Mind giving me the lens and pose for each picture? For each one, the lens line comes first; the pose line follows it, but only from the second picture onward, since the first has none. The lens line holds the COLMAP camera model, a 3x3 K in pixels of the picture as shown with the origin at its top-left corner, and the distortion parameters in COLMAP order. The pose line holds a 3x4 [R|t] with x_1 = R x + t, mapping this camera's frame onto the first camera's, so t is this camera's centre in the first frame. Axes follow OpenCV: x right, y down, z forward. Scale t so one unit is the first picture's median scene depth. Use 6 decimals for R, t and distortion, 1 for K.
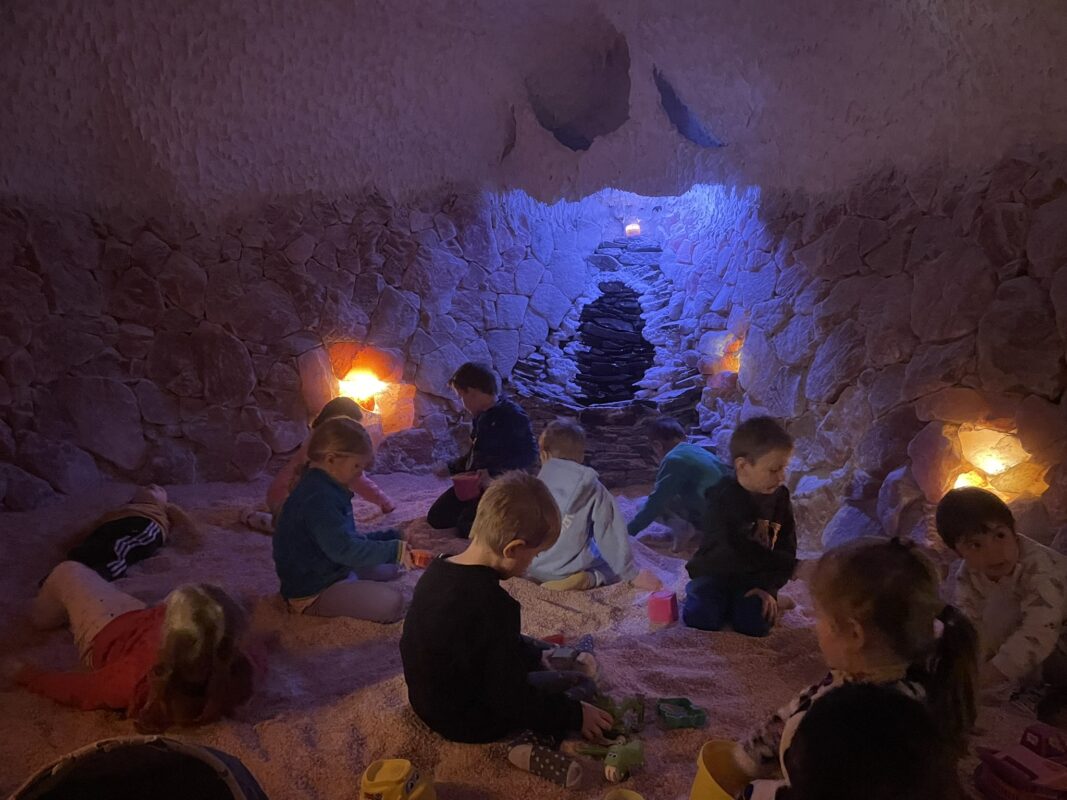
lens RADIAL K [[800.4, 0, 545.2], [0, 800.4, 413.5], [0, 0, 1]] dist [0.092821, -0.117815]
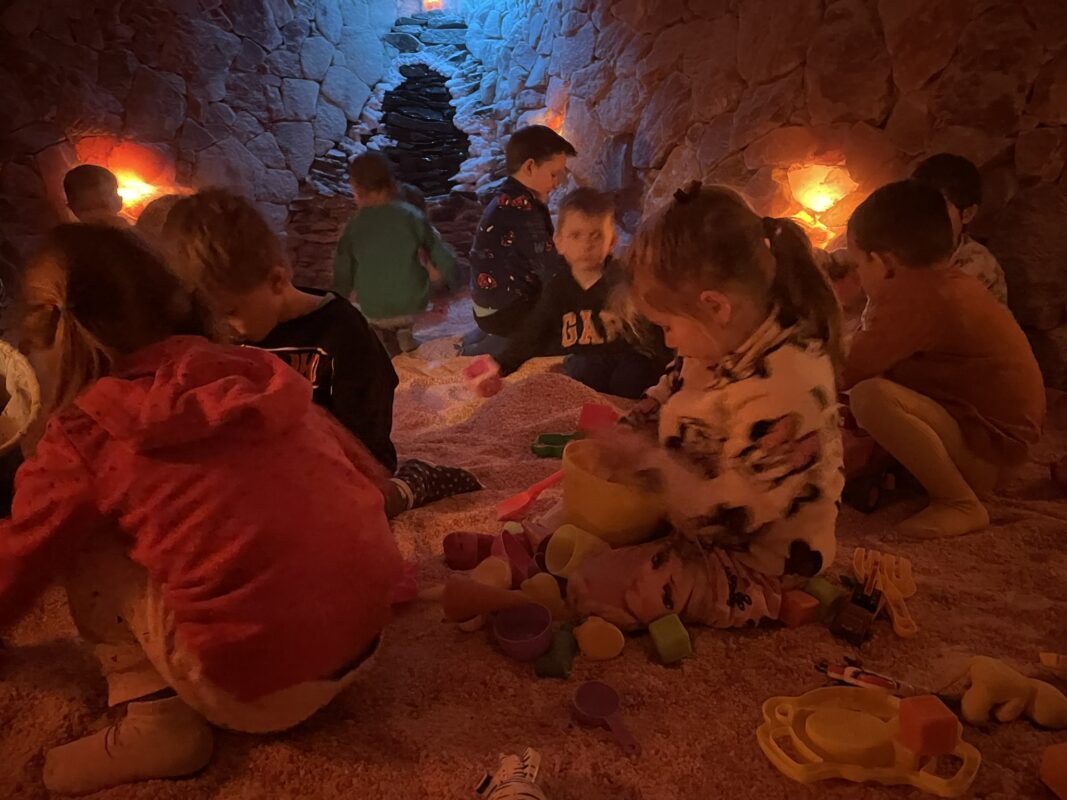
lens RADIAL K [[800.4, 0, 539.9], [0, 800.4, 396.7], [0, 0, 1]] dist [0.092821, -0.117815]
pose [[0.971804, -0.097839, 0.214535, -0.011928], [0.064041, 0.985168, 0.159193, 0.074024], [-0.226929, -0.140965, 0.963656, 0.057606]]
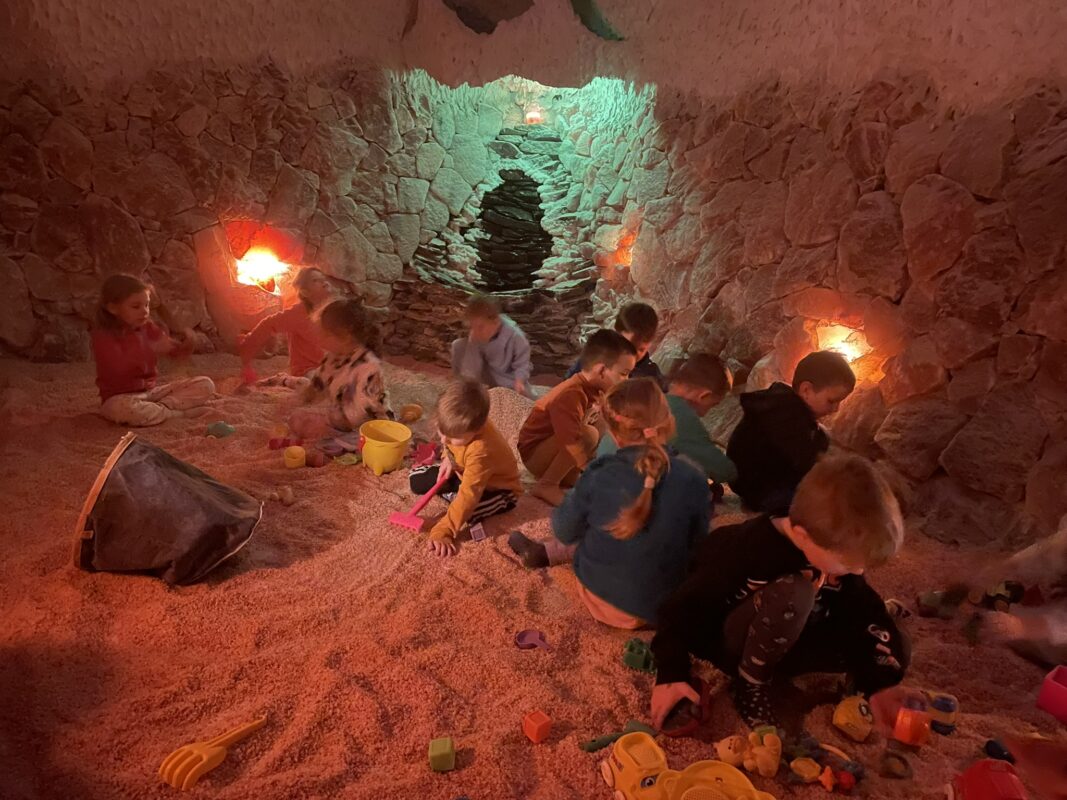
lens RADIAL K [[800.4, 0, 540.0], [0, 800.4, 398.4], [0, 0, 1]] dist [0.092821, -0.117815]
pose [[0.990654, 0.006501, 0.136241, -0.022460], [-0.024003, 0.991585, 0.127216, -0.008563], [-0.134267, -0.129298, 0.982474, -0.054284]]
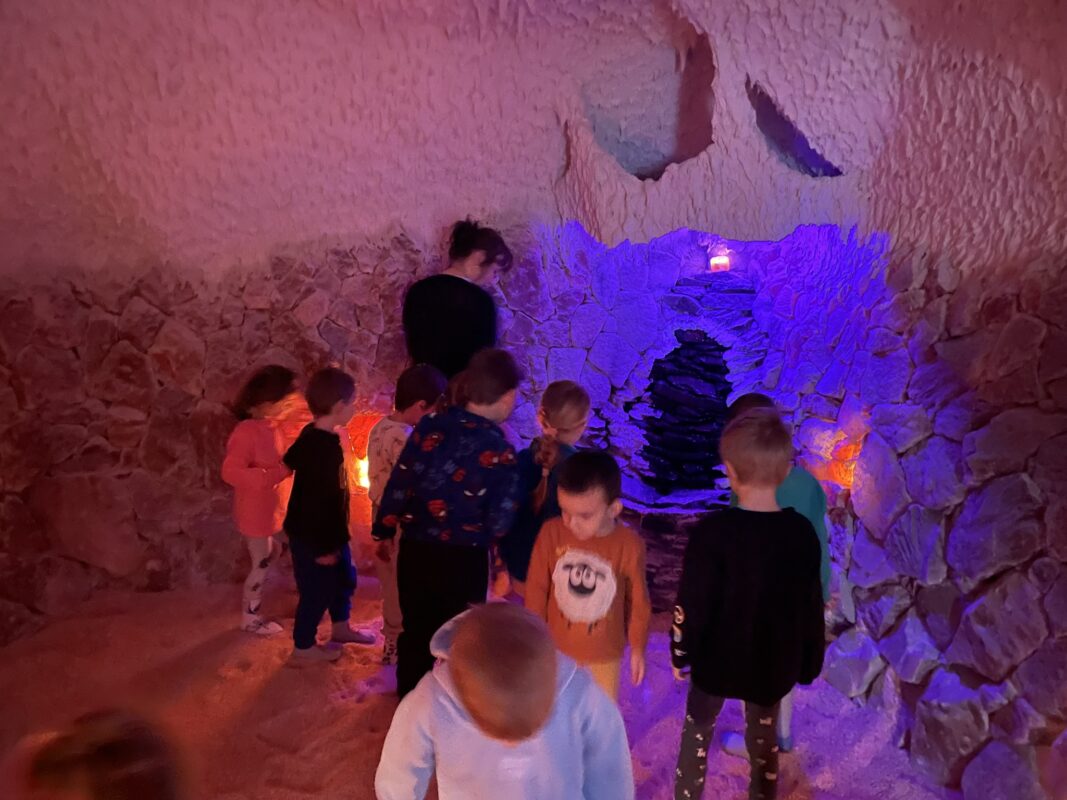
lens RADIAL K [[800.4, 0, 531.6], [0, 800.4, 400.7], [0, 0, 1]] dist [0.092821, -0.117815]
pose [[0.989506, 0.016221, -0.143580, 0.047719], [-0.004467, 0.996638, 0.081811, -0.182509], [0.144425, -0.080311, 0.986251, 0.200062]]
